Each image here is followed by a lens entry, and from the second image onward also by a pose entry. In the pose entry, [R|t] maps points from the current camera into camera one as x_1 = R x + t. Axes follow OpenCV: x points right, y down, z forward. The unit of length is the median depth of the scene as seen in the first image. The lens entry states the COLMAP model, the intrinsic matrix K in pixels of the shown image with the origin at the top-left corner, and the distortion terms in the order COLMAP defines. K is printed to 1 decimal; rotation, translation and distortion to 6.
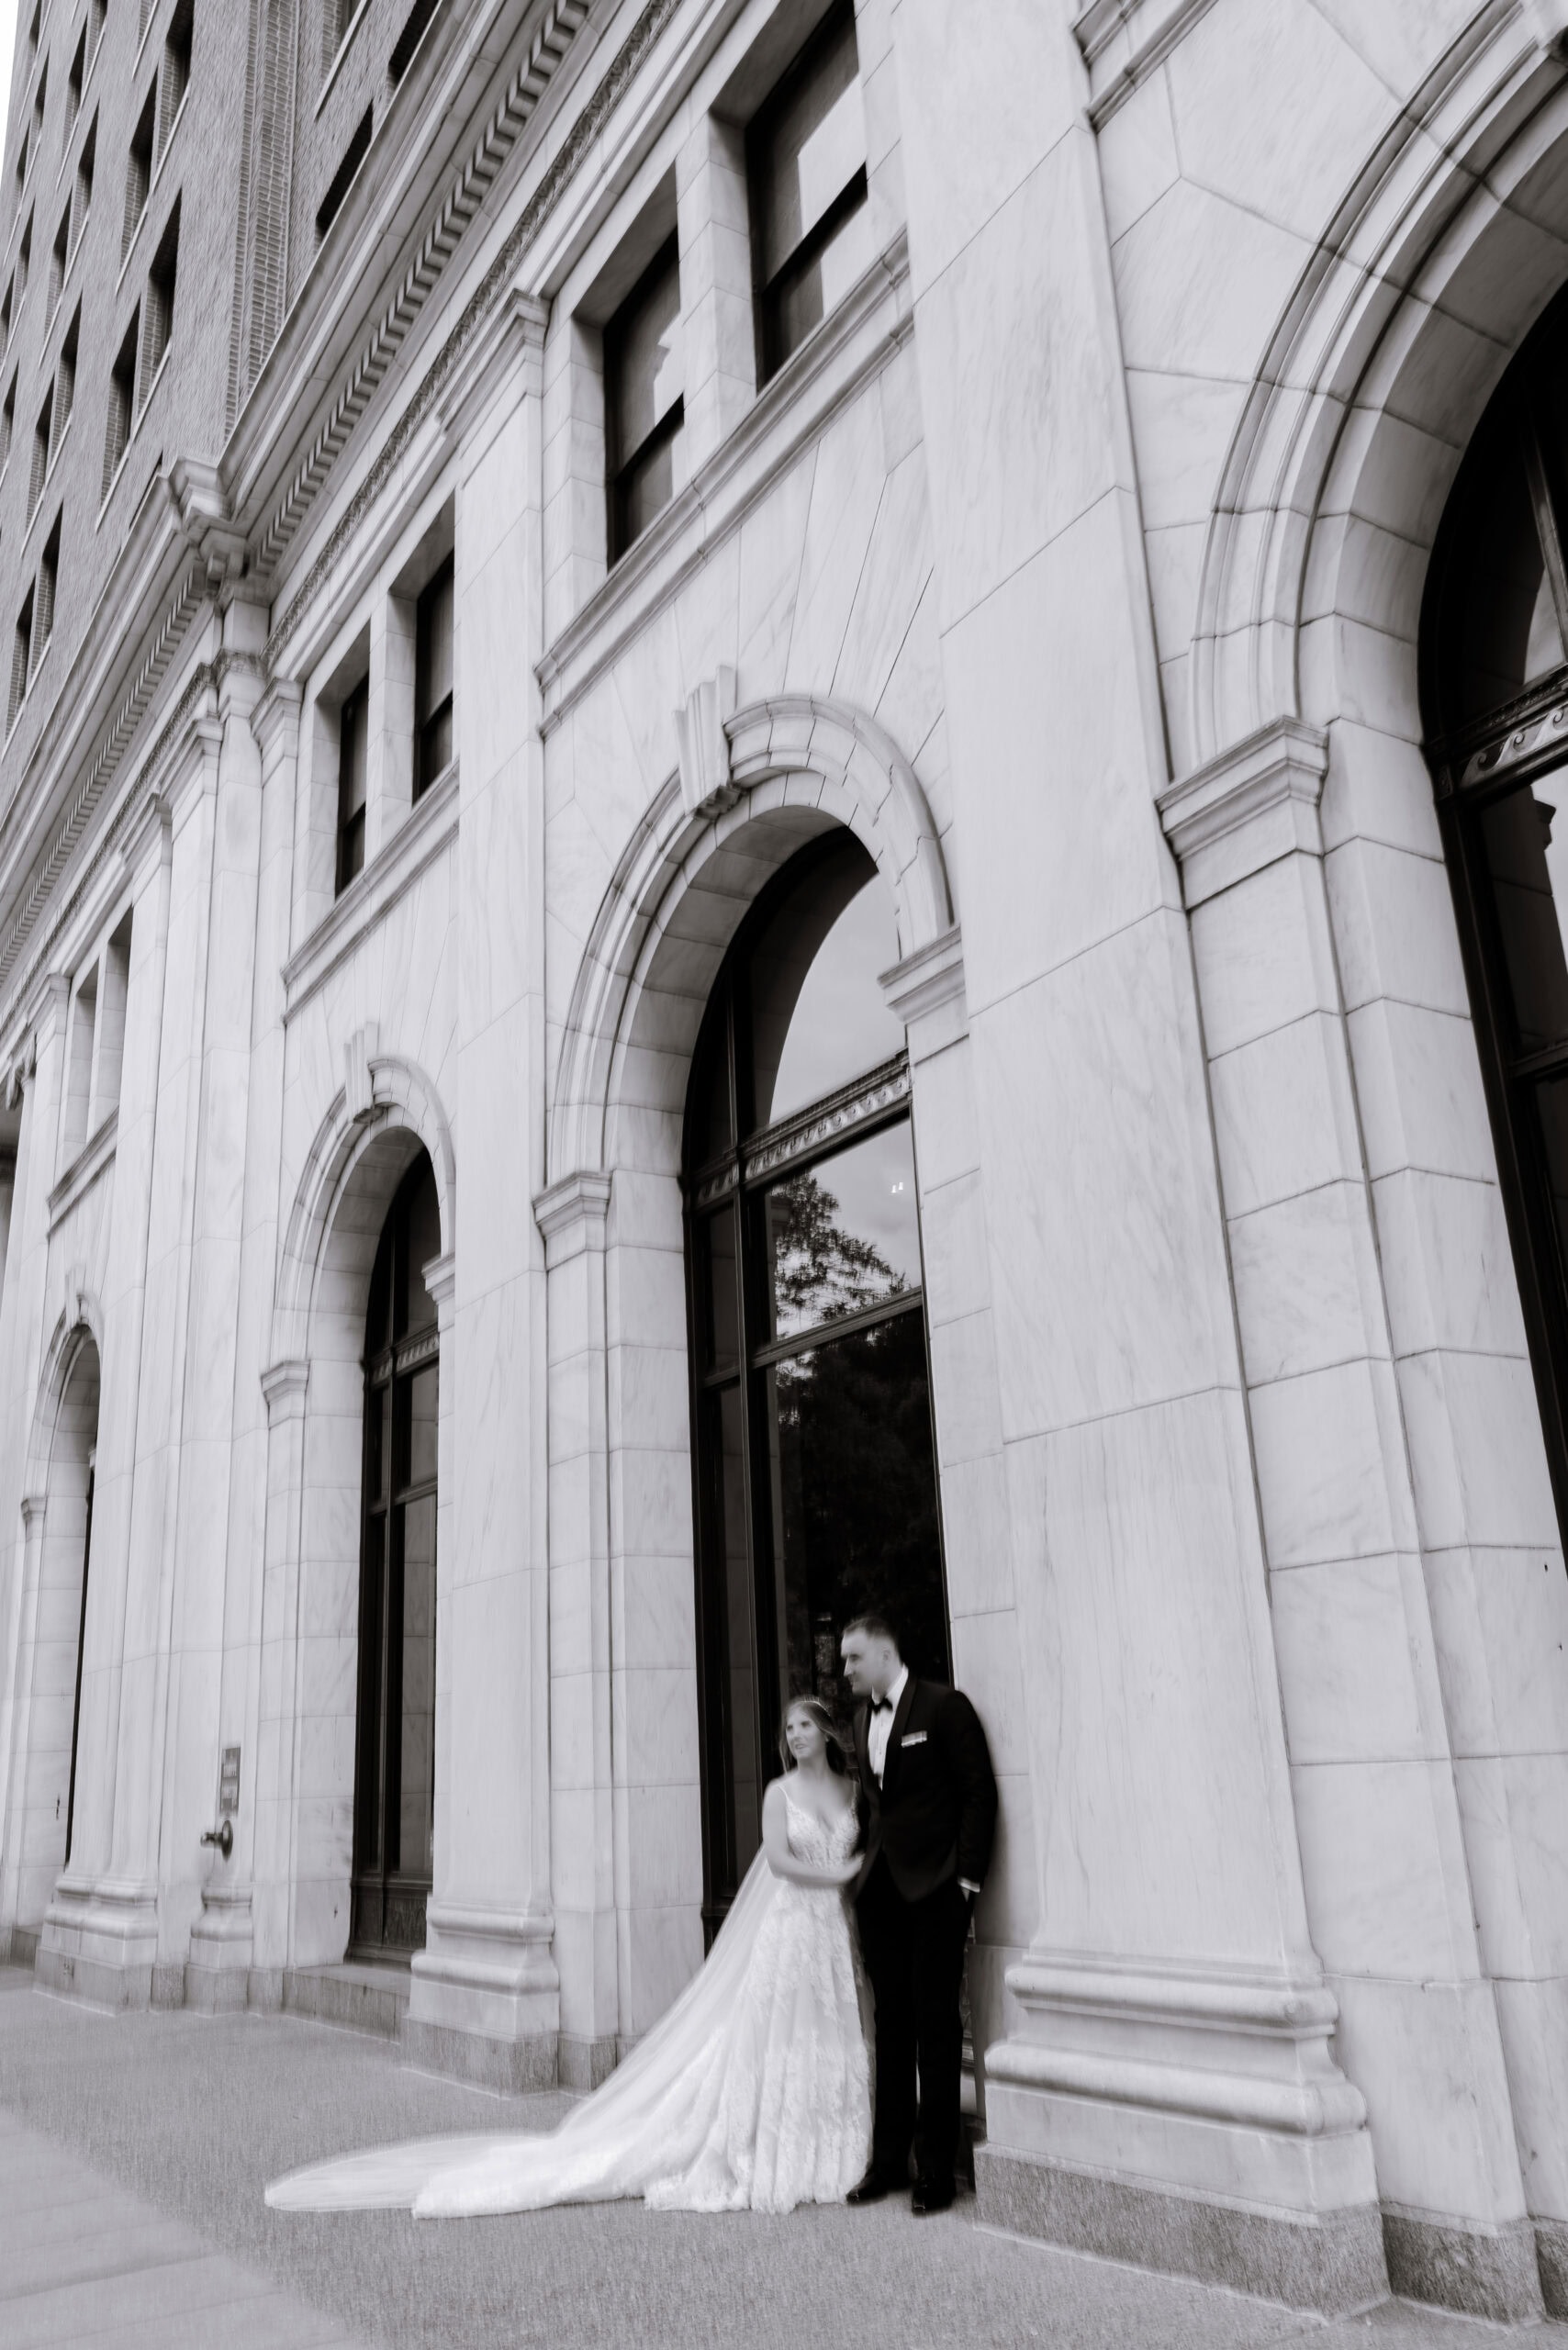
lens RADIAL K [[1879.5, 0, 777.7], [0, 1879.5, 1159.3], [0, 0, 1]] dist [-0.002135, -0.001545]
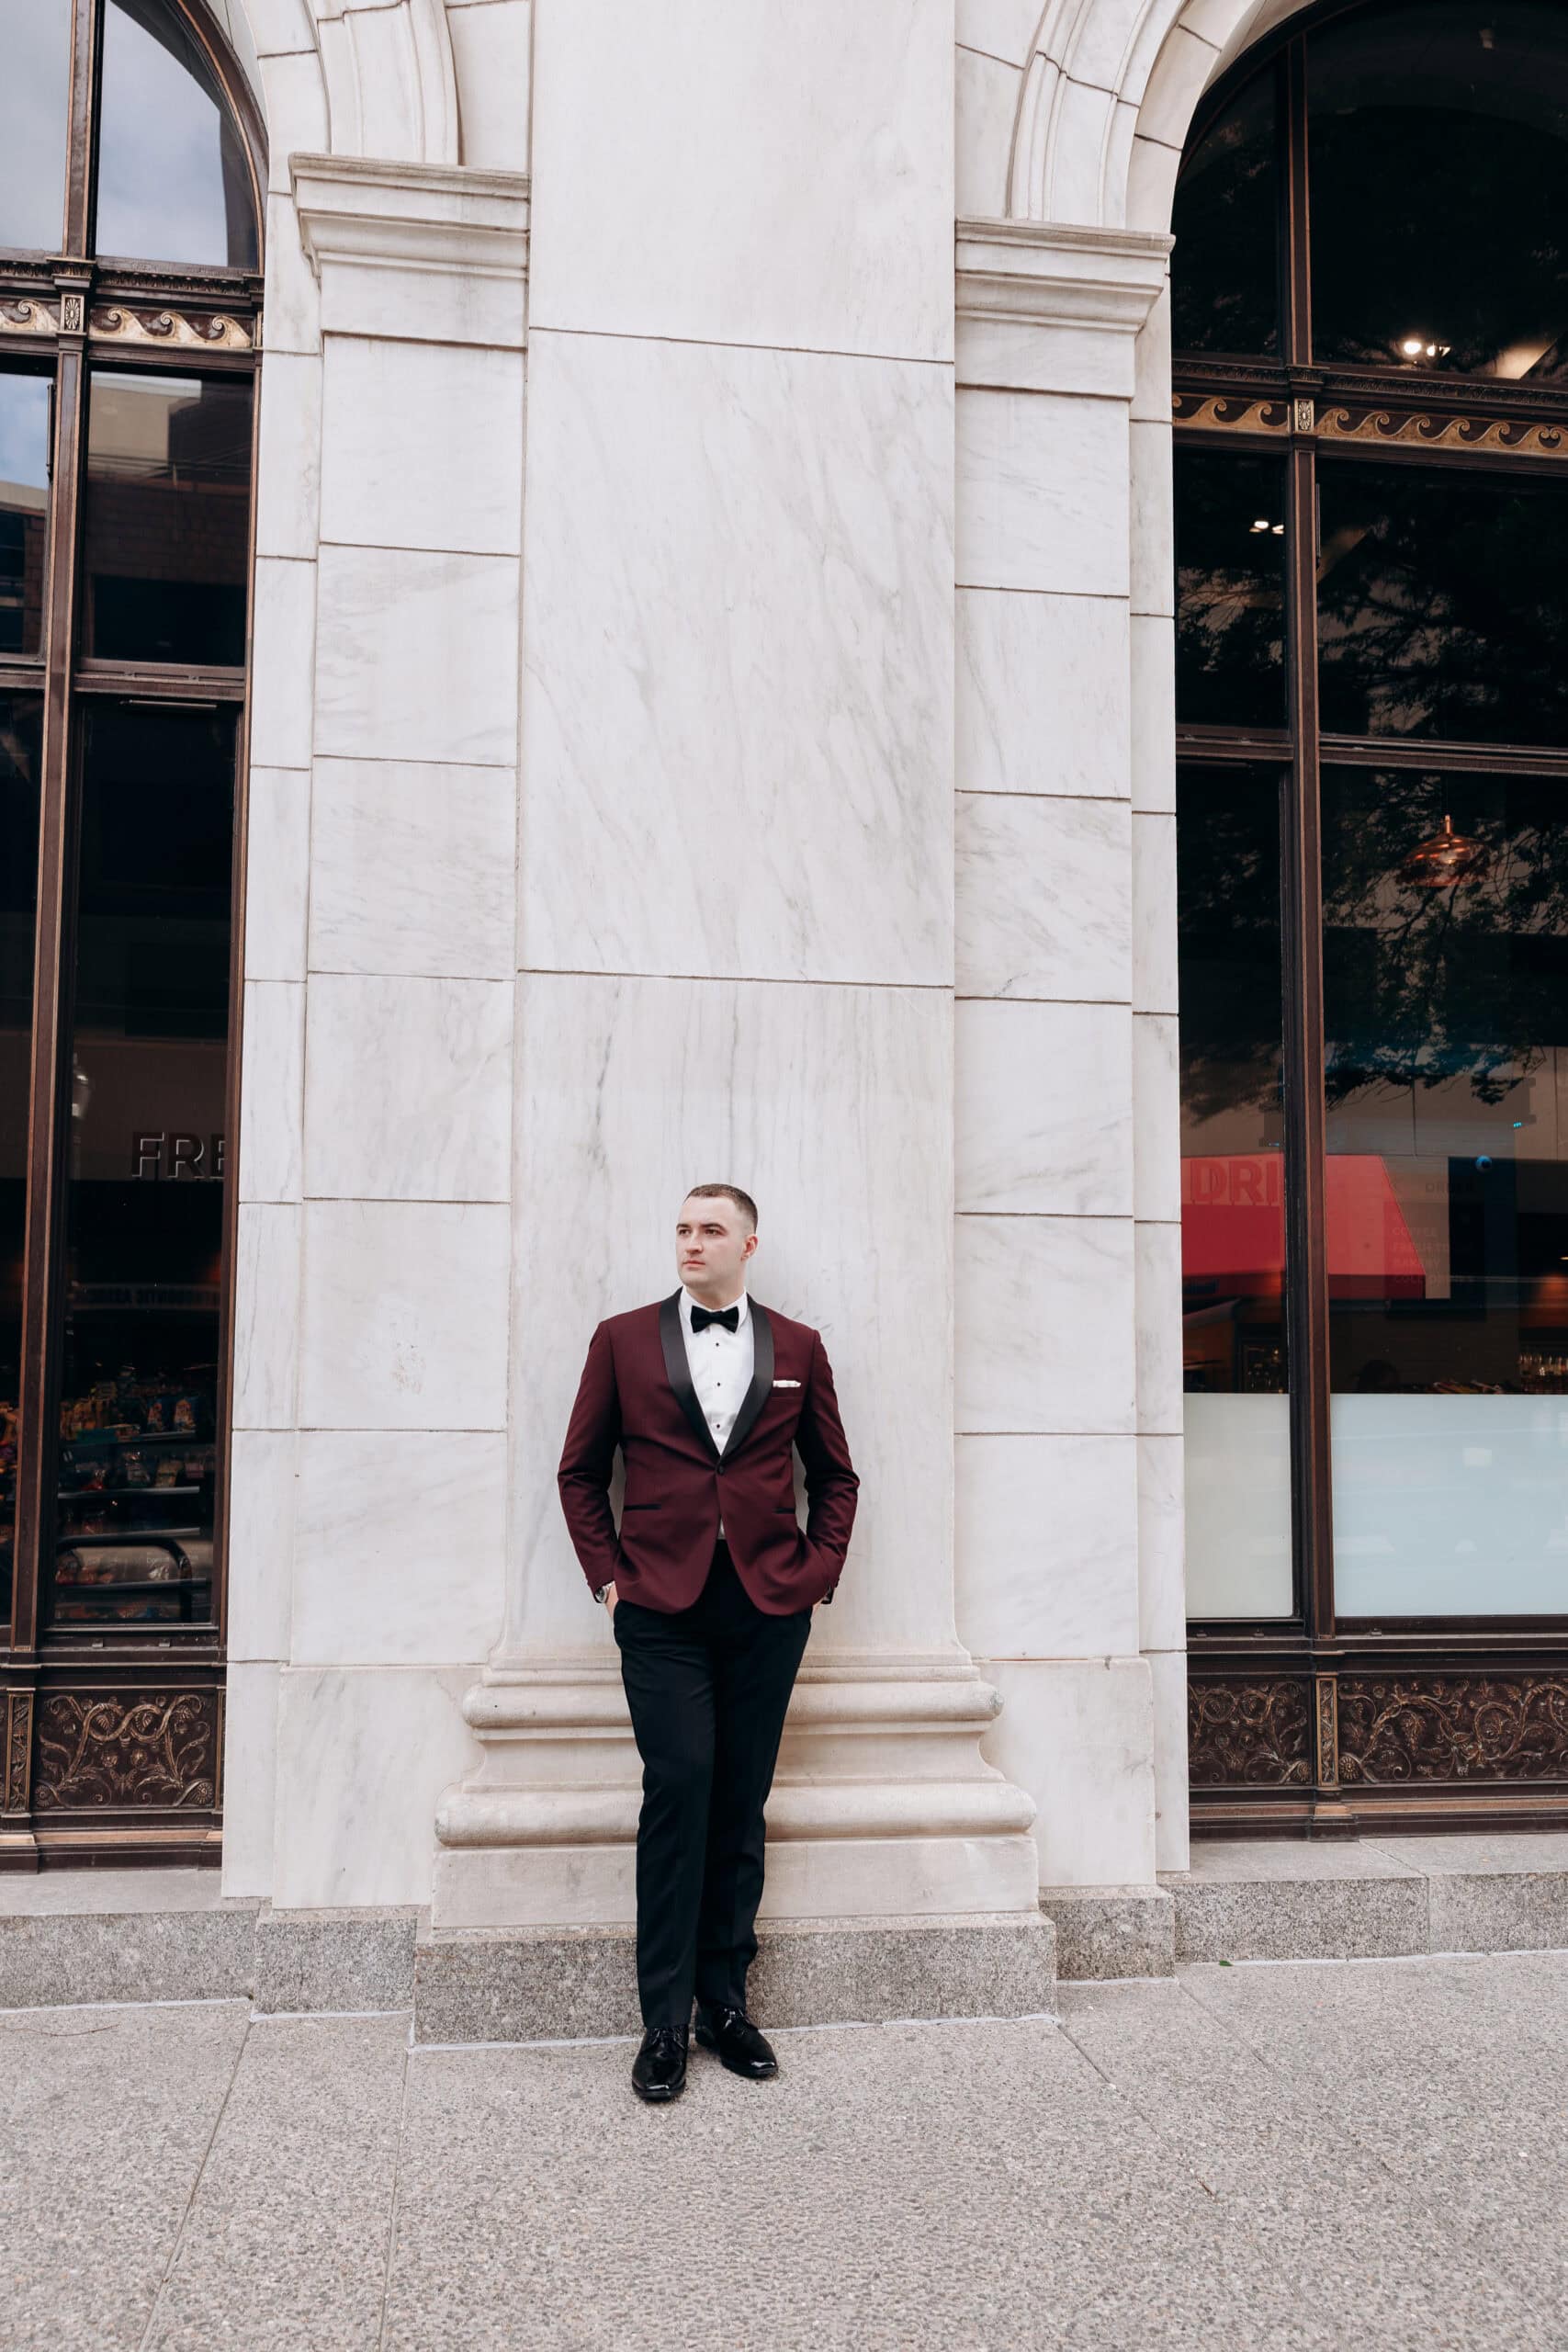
lens RADIAL K [[2050.5, 0, 775.6], [0, 2050.5, 1243.5], [0, 0, 1]] dist [-0.002697, -0.002520]
pose [[0.386857, 0.123929, 0.913774, -0.566025], [-0.307008, 0.951707, 0.000901, 0.238139], [-0.869533, -0.280885, 0.406221, 0.647091]]
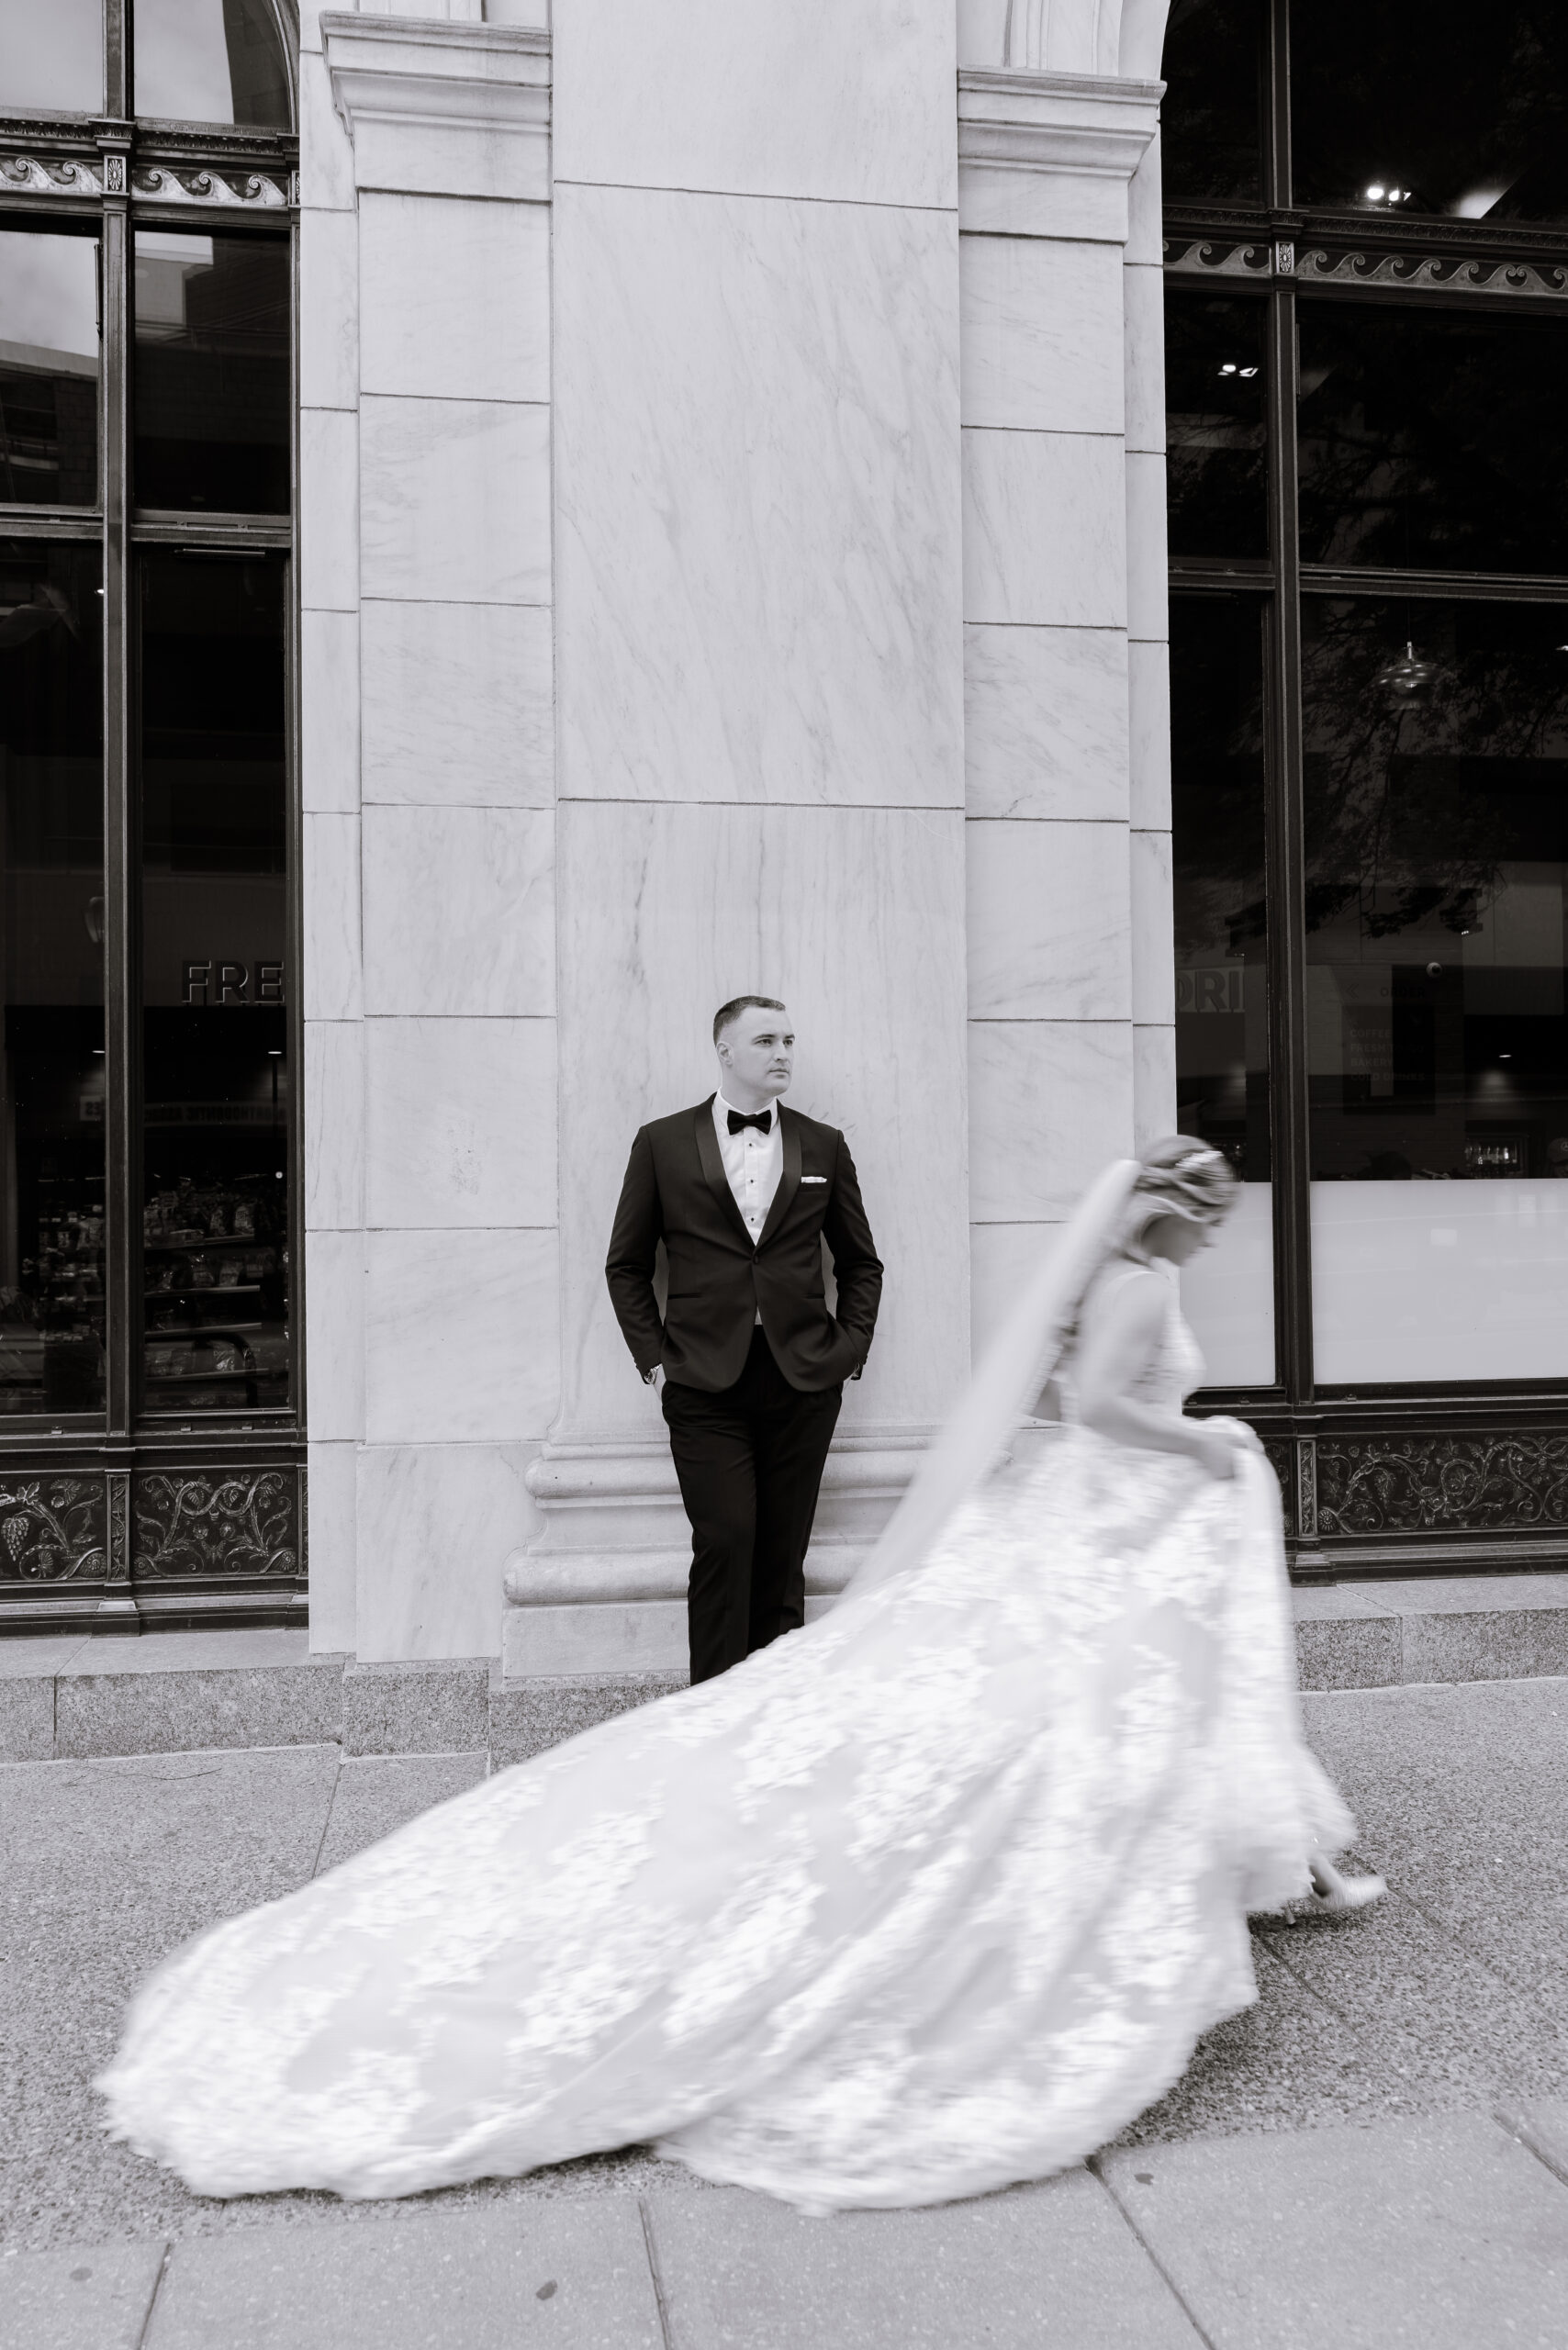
lens RADIAL K [[1881.3, 0, 772.2], [0, 1881.3, 1173.0], [0, 0, 1]] dist [-0.006064, 0.007340]
pose [[0.384517, 0.060958, 0.921103, -0.567169], [-0.291396, 0.954815, 0.058455, 0.245906], [-0.875919, -0.290883, 0.384906, 0.663850]]
